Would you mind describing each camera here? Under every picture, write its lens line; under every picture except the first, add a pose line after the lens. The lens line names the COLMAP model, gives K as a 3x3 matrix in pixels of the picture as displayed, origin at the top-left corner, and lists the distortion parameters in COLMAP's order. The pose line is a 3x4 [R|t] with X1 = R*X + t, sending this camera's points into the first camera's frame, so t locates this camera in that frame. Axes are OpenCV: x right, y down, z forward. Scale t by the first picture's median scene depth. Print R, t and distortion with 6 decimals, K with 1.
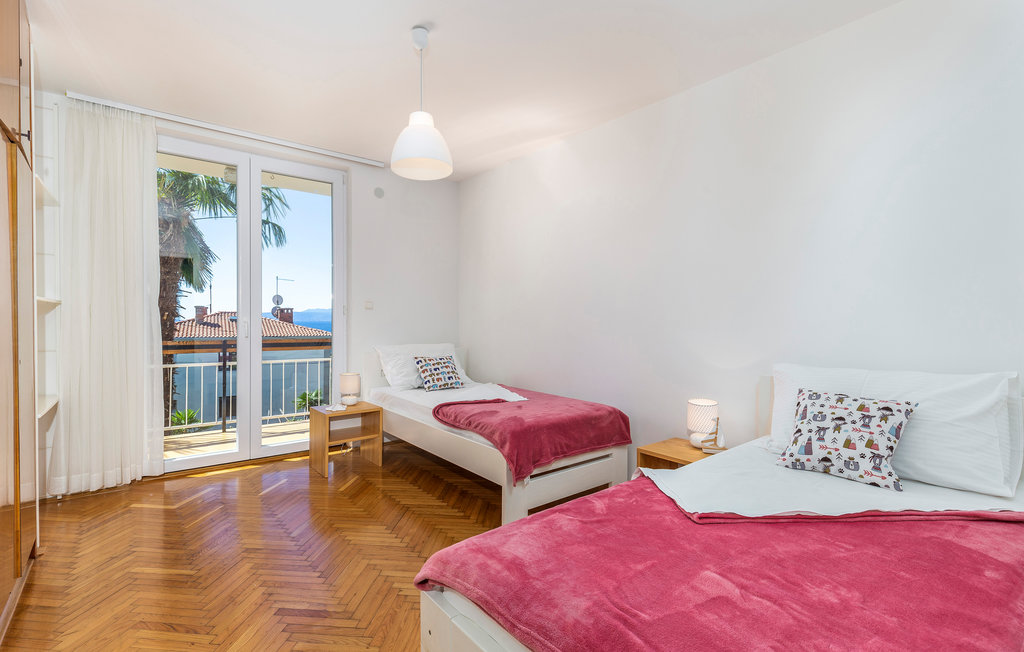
lens RADIAL K [[462.8, 0, 512.0], [0, 462.8, 326.0], [0, 0, 1]] dist [-0.000505, -0.000069]
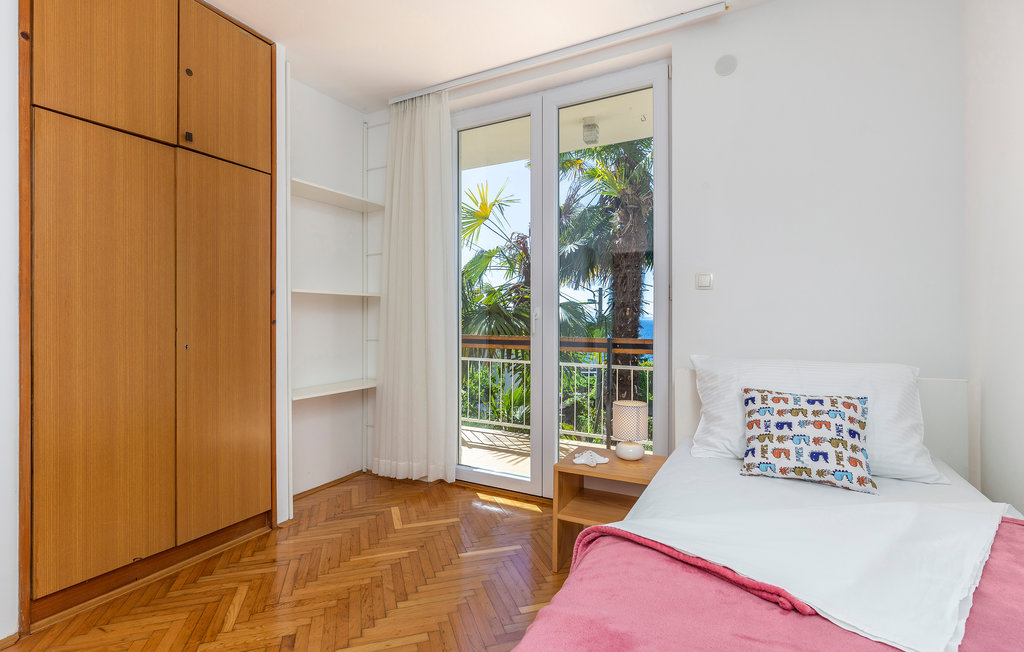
lens RADIAL K [[487.0, 0, 512.0], [0, 487.0, 326.0], [0, 0, 1]] dist [0.000381, 0.000014]
pose [[0.386267, 0.008664, -0.922346, 0.133630], [-0.011434, 0.999924, 0.004604, 0.008230], [0.922316, 0.008768, 0.386337, 0.619419]]
